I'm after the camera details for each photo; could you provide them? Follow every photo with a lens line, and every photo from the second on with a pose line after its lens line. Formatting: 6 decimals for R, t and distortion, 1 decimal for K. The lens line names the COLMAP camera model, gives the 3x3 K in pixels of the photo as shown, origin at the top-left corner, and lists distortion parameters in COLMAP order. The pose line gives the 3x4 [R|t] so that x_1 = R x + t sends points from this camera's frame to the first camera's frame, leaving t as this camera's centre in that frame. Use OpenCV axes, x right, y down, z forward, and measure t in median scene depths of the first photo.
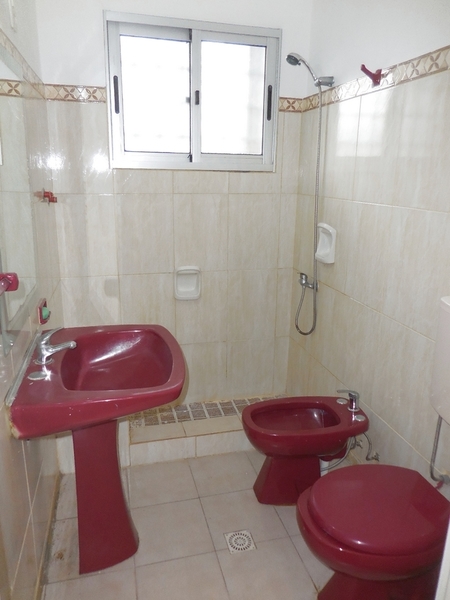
lens RADIAL K [[451.2, 0, 224.5], [0, 451.2, 300.3], [0, 0, 1]] dist [-0.009005, -0.003386]
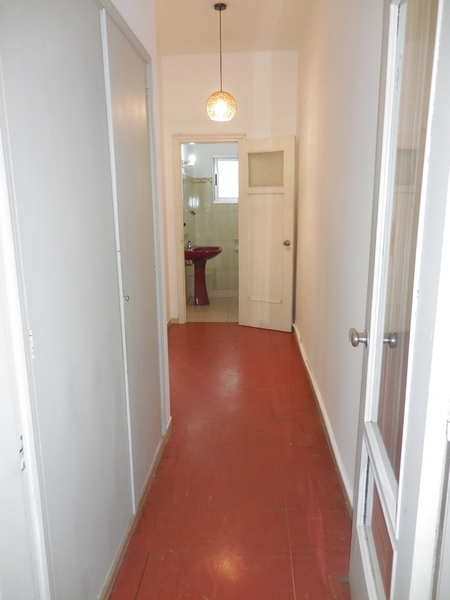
lens RADIAL K [[451.2, 0, 224.0], [0, 451.2, 299.3], [0, 0, 1]] dist [-0.009005, -0.003386]
pose [[0.953909, 0.035892, -0.297943, 0.764685], [-0.054586, 0.997012, -0.054660, 0.521555], [0.295091, 0.068404, 0.953017, -1.876335]]
